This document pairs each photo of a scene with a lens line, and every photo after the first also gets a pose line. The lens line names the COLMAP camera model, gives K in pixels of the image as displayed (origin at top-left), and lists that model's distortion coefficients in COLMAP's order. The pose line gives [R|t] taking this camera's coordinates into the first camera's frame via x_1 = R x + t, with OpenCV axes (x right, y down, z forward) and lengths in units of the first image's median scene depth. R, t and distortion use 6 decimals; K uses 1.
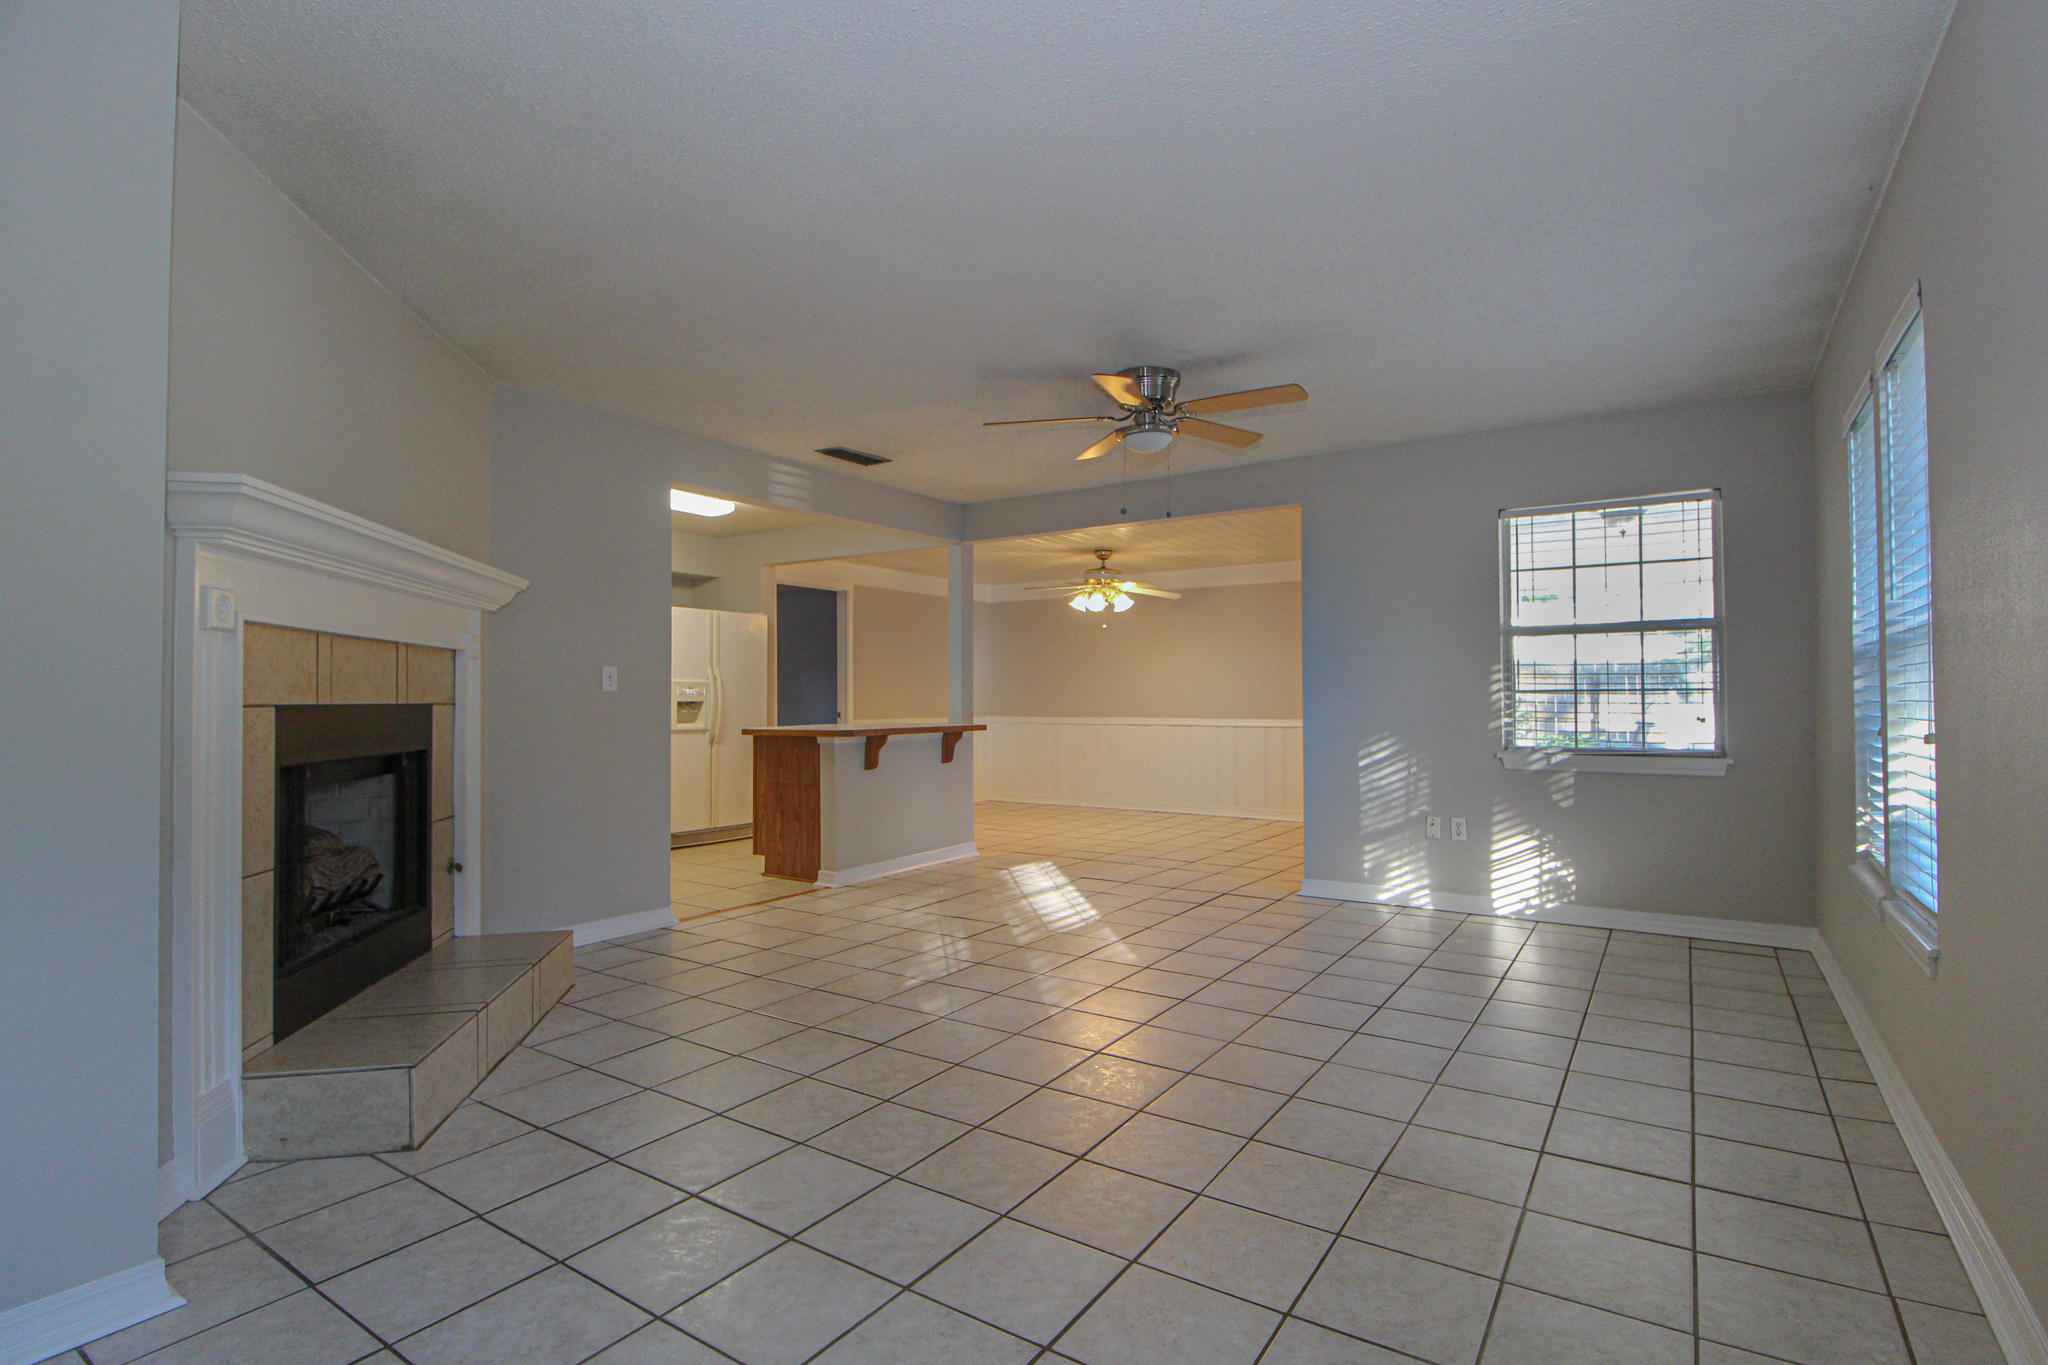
lens RADIAL K [[978.1, 0, 1039.4], [0, 978.1, 681.2], [0, 0, 1]] dist [0.009511, -0.019235]
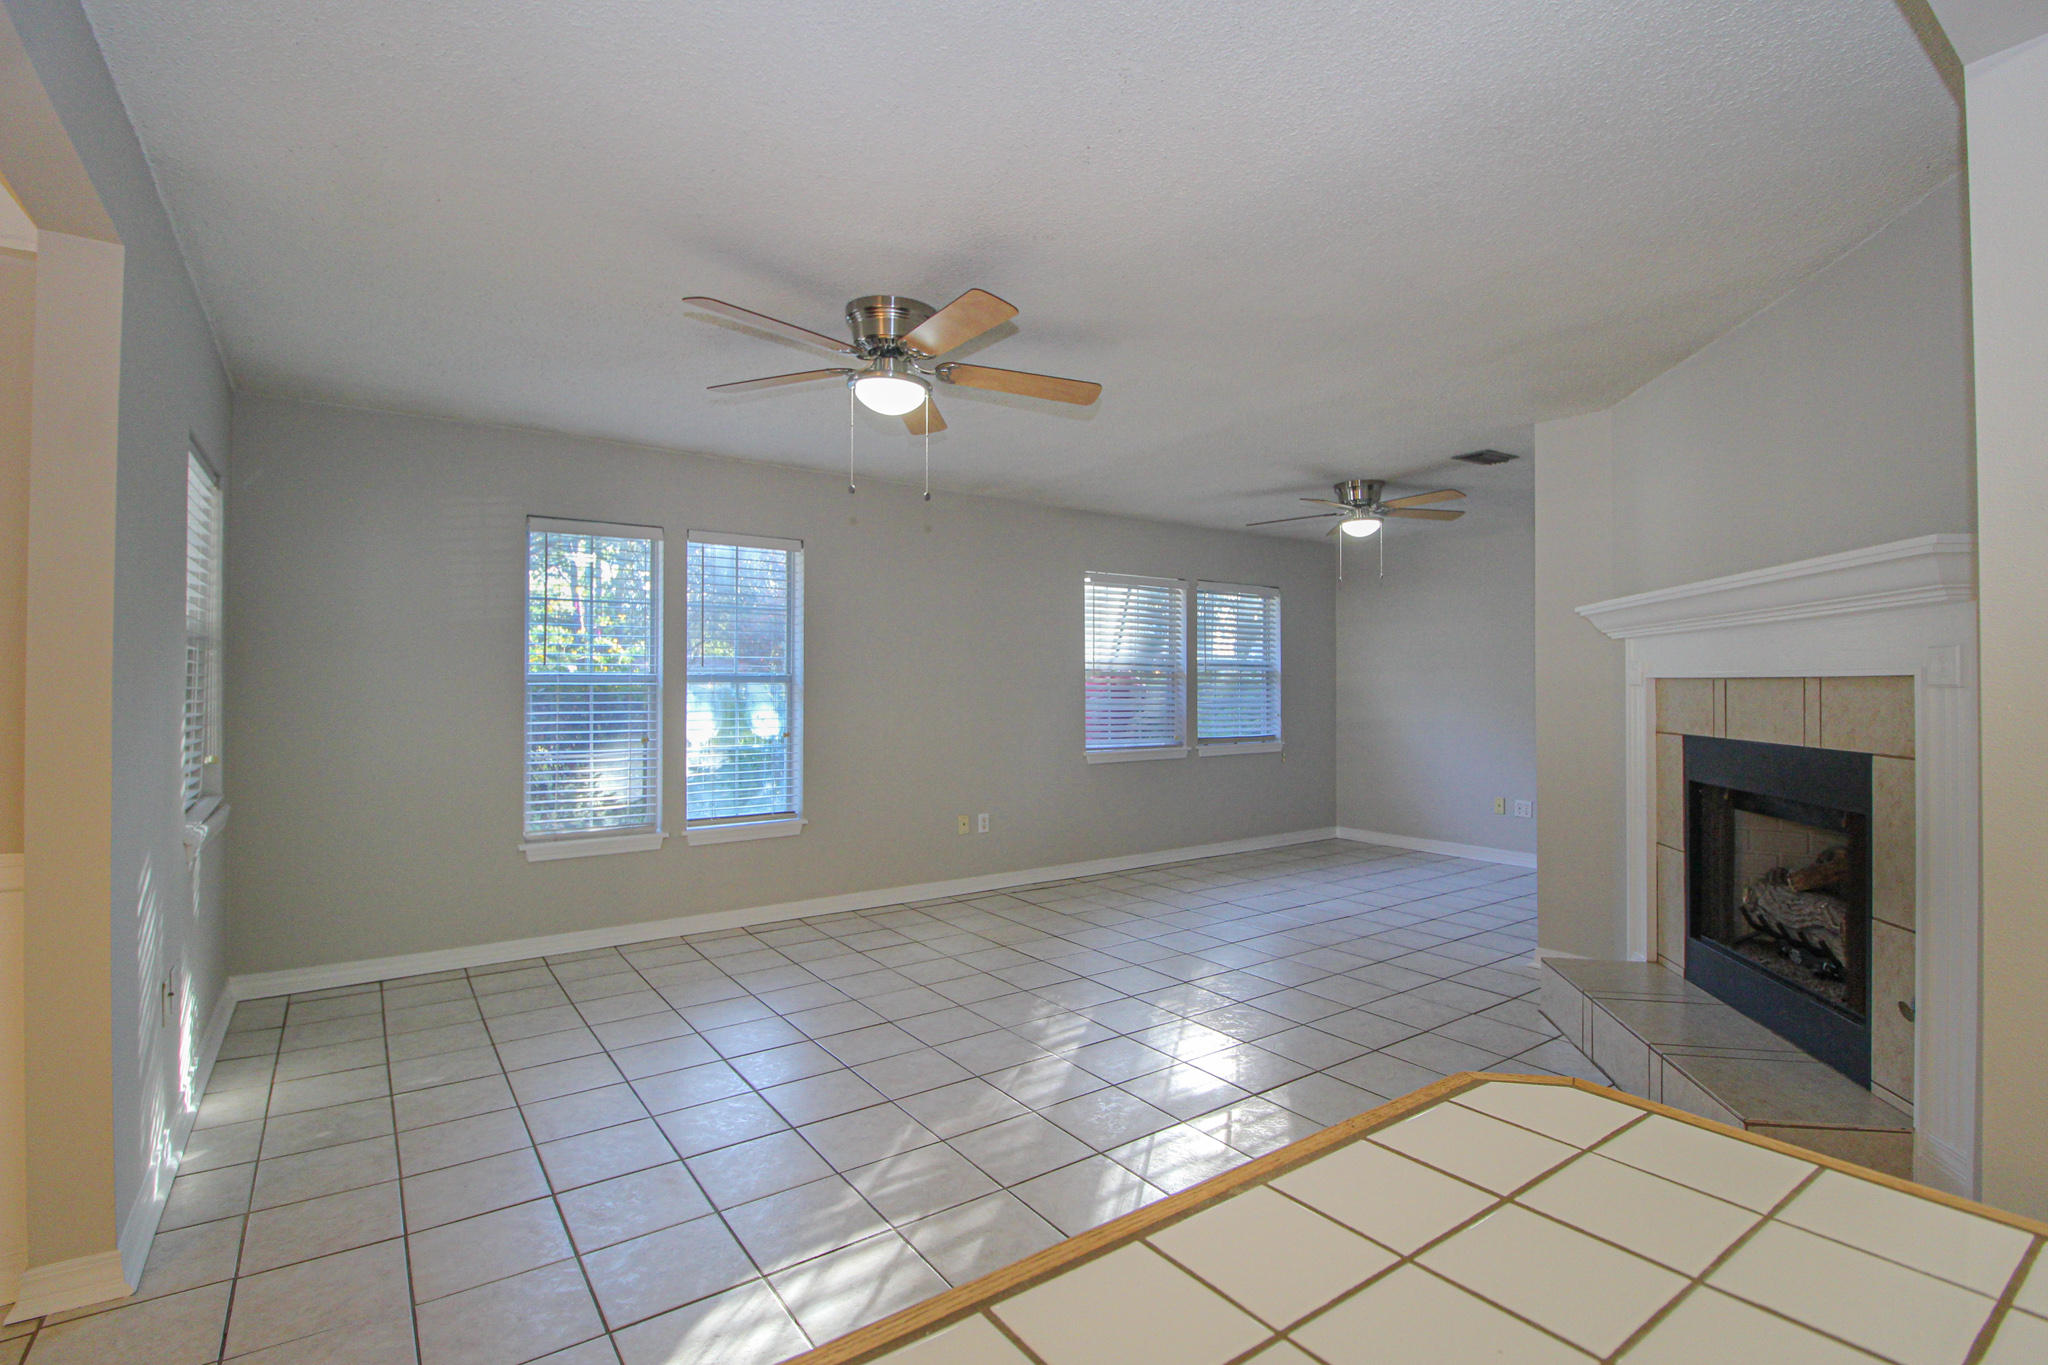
lens RADIAL K [[960.2, 0, 1045.2], [0, 960.2, 682.3], [0, 0, 1]] dist [-0.014218, -0.000217]
pose [[-0.938127, 0.003237, 0.346275, -0.275418], [-0.004223, 0.999775, -0.020787, -0.012094], [-0.346265, -0.020963, -0.937903, 1.788436]]
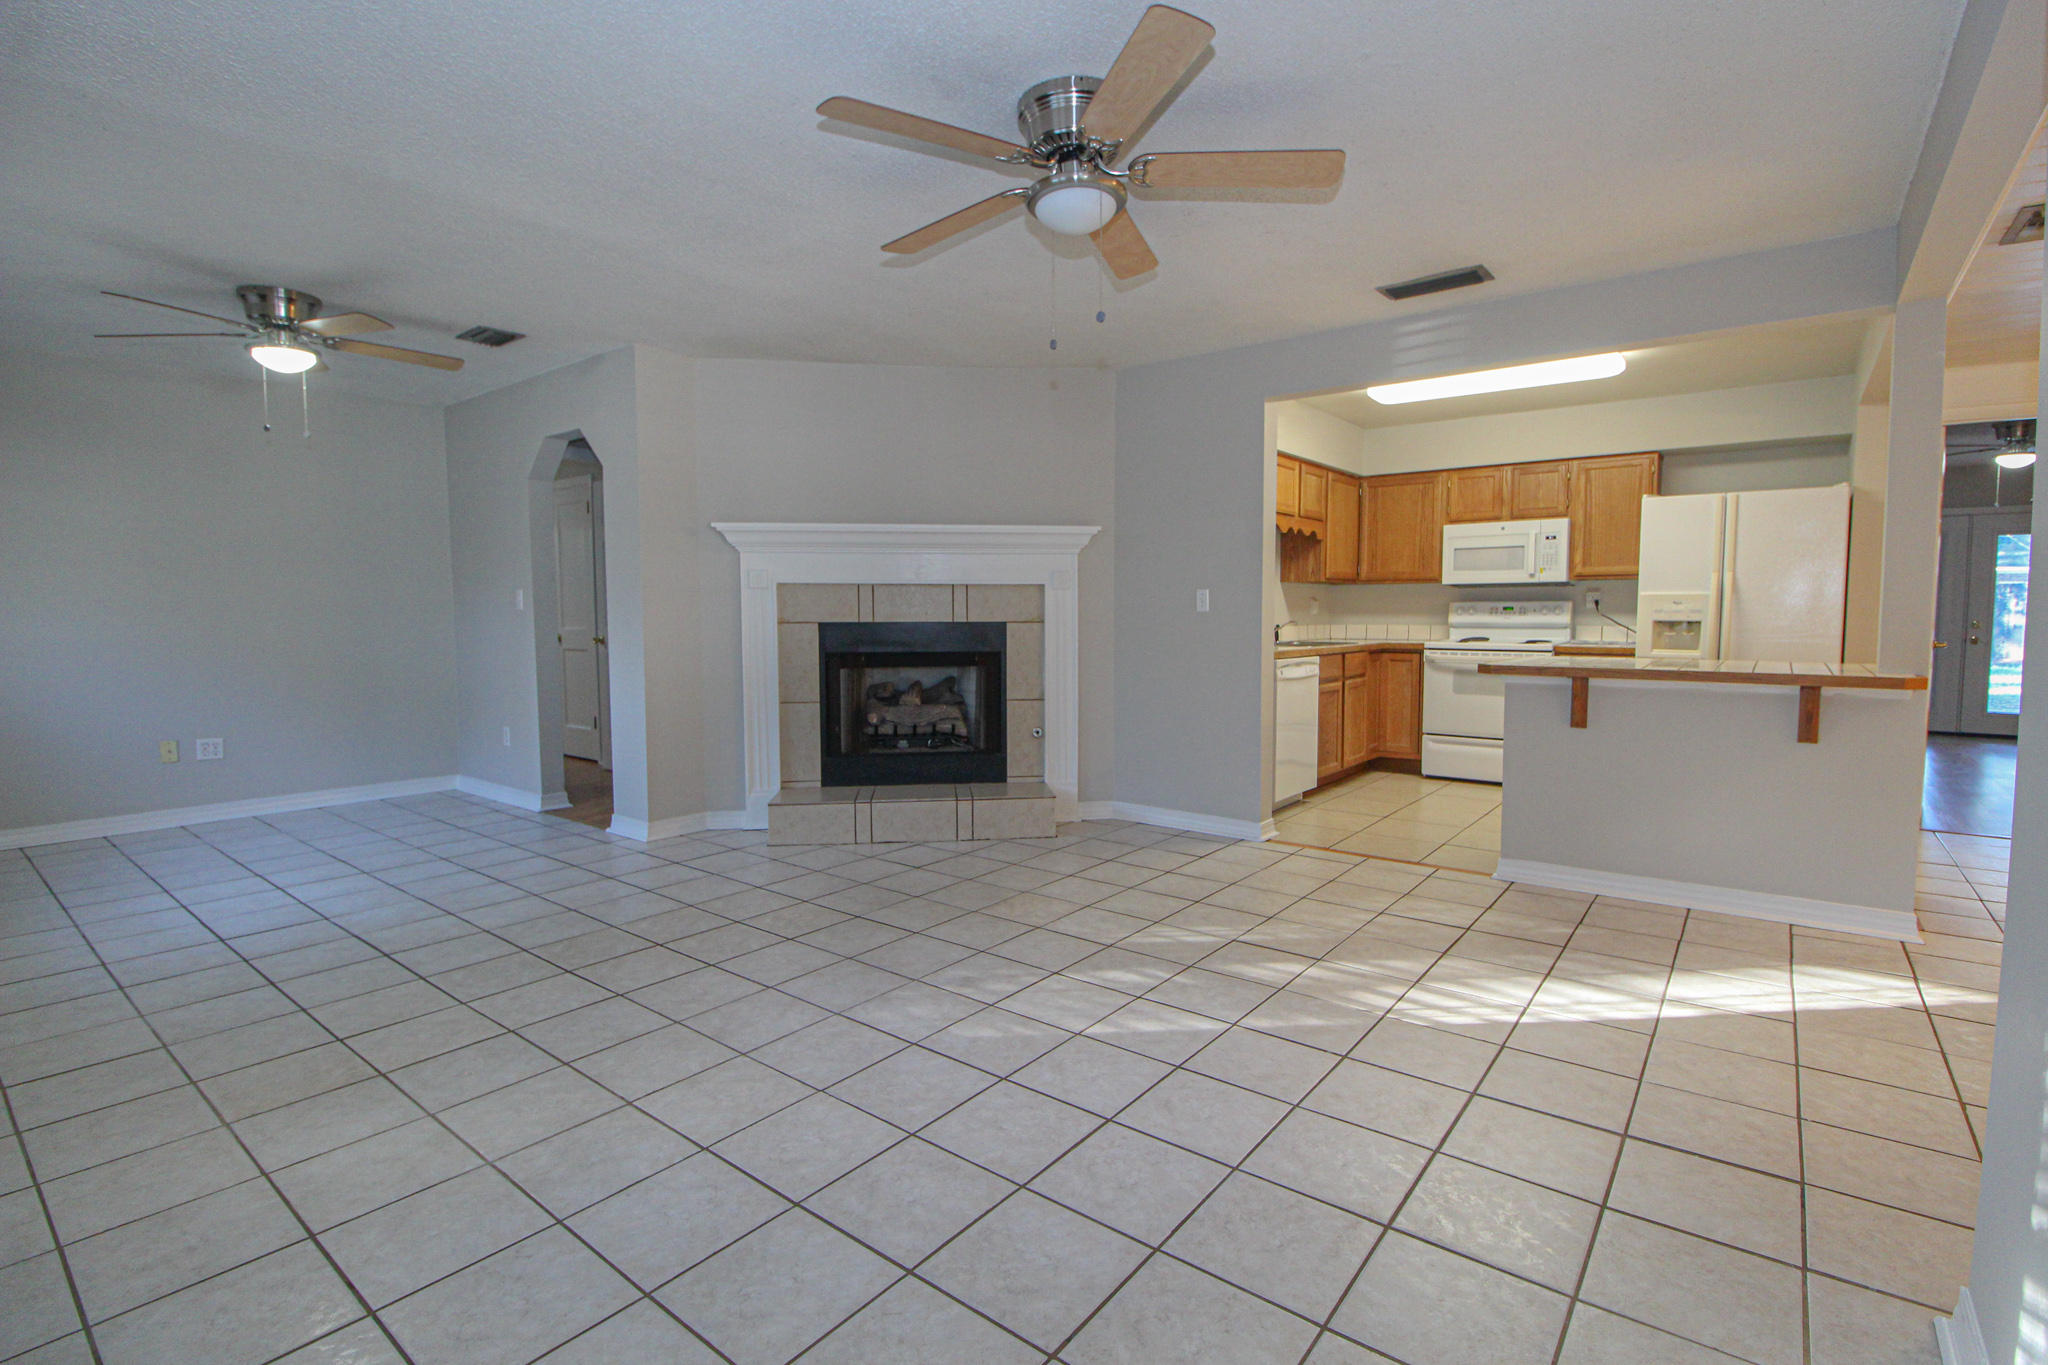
lens RADIAL K [[943.5, 0, 1047.0], [0, 943.5, 676.5], [0, 0, 1]] dist [0.001341, -0.012130]
pose [[-0.072448, 0.071128, -0.994833, 0.791251], [0.020036, 0.997356, 0.069849, 0.005974], [0.997171, -0.014872, -0.073681, 1.114508]]
